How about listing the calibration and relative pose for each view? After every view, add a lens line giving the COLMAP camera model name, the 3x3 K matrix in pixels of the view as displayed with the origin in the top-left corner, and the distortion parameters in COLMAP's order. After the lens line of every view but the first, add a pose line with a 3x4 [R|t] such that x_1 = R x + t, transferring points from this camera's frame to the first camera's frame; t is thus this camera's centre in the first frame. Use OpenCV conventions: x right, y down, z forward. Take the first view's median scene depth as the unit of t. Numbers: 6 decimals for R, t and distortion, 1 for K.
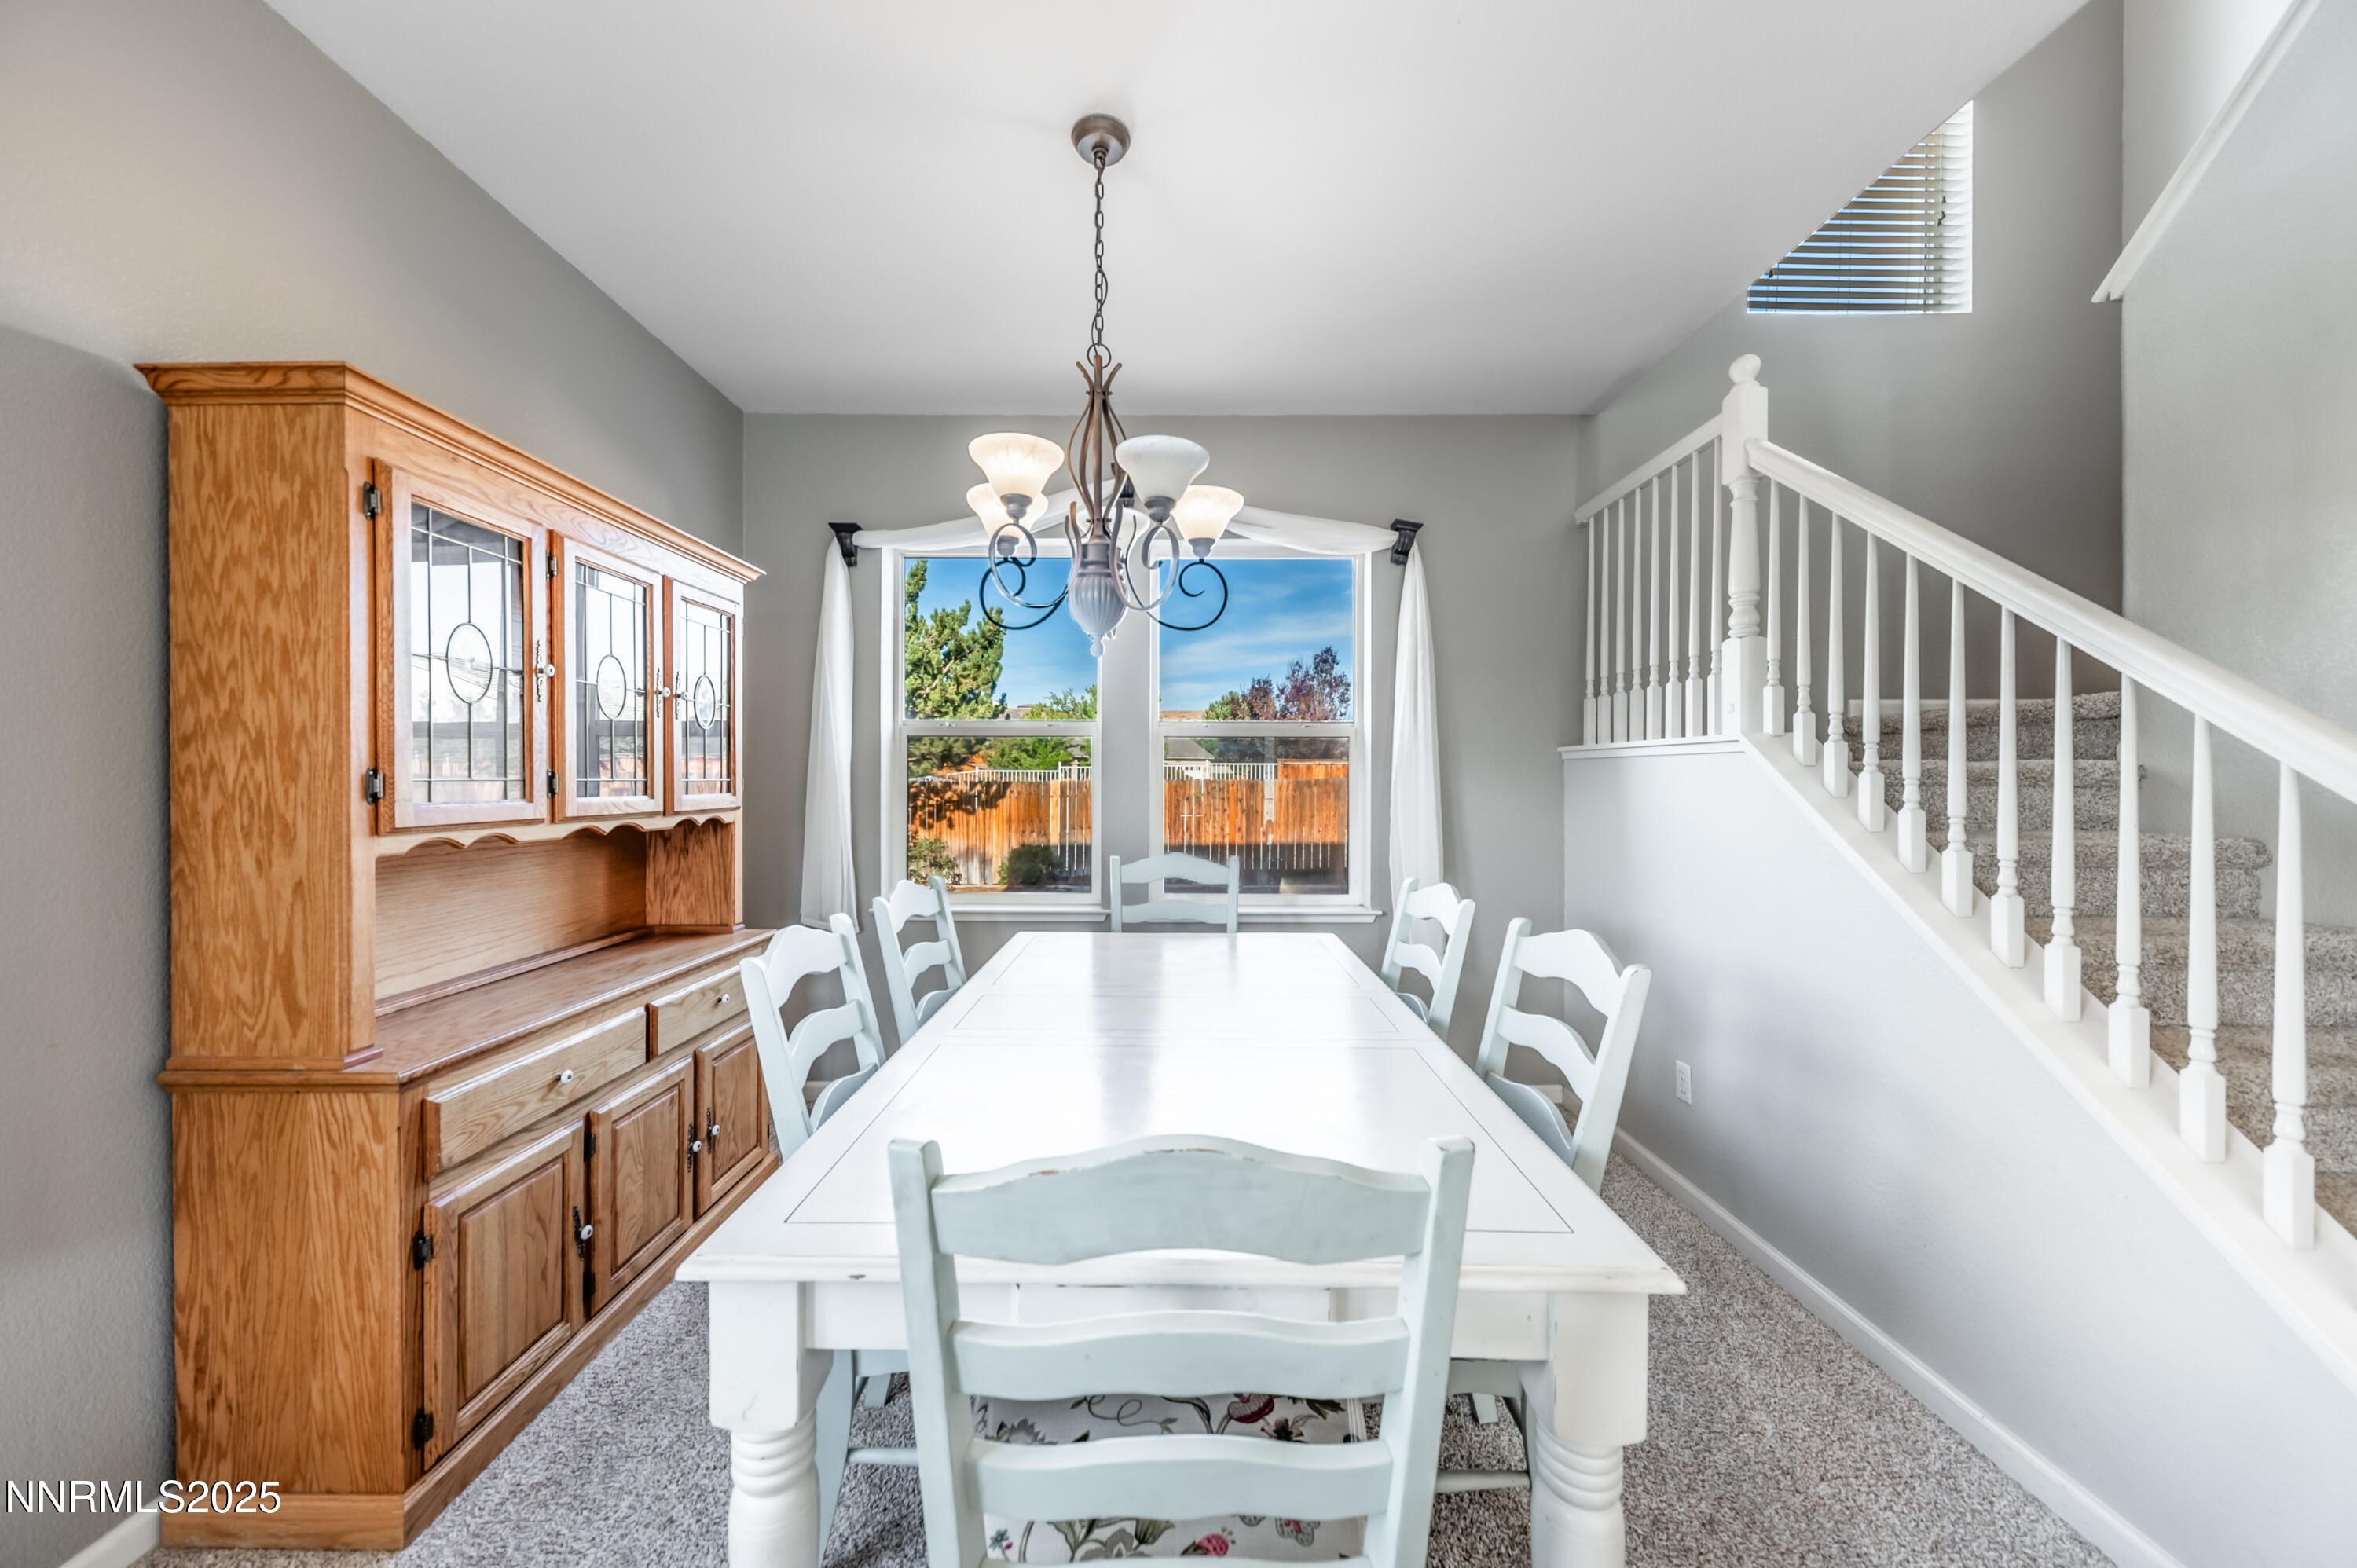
lens RADIAL K [[830.3, 0, 1187.7], [0, 830.3, 775.3], [0, 0, 1]] dist [0.005890, -0.001168]
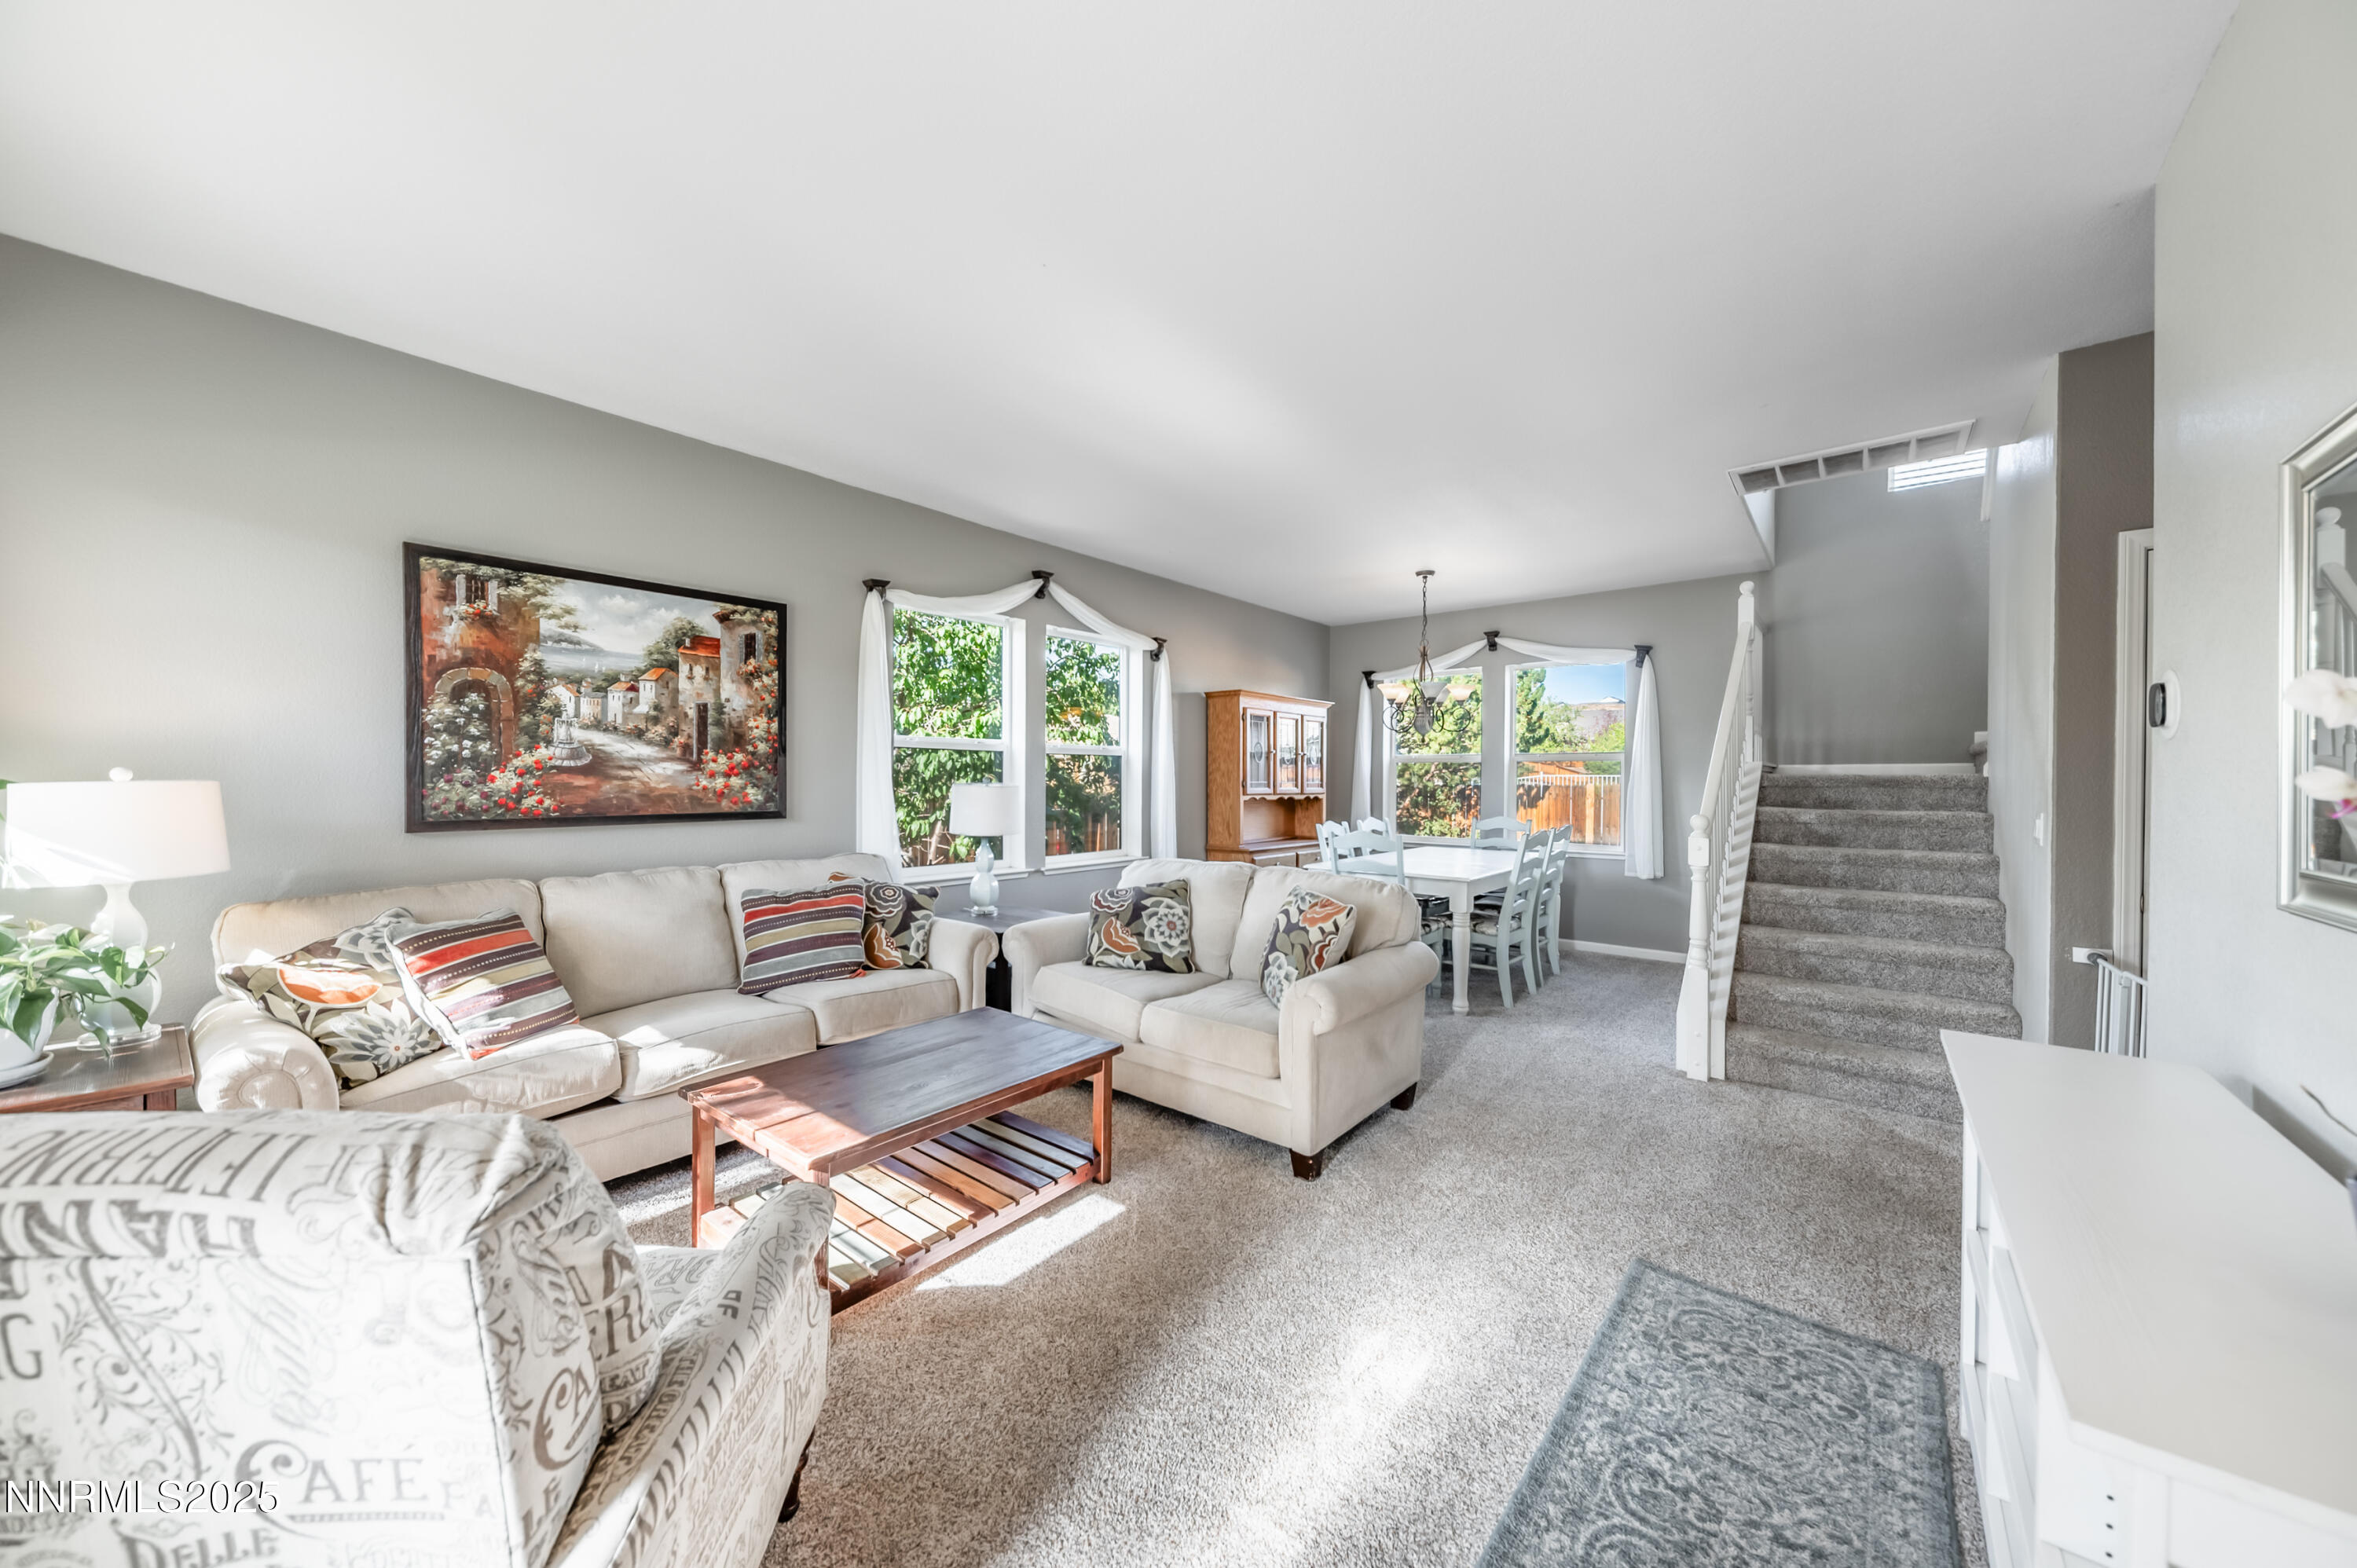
lens RADIAL K [[830.3, 0, 1135.0], [0, 830.3, 784.0], [0, 0, 1]] dist [0.005890, -0.001168]
pose [[0.730219, 0.002475, -0.683209, 0.984969], [0.000371, 0.999992, 0.004019, -0.001602], [0.683214, -0.003188, 0.730212, -1.605213]]
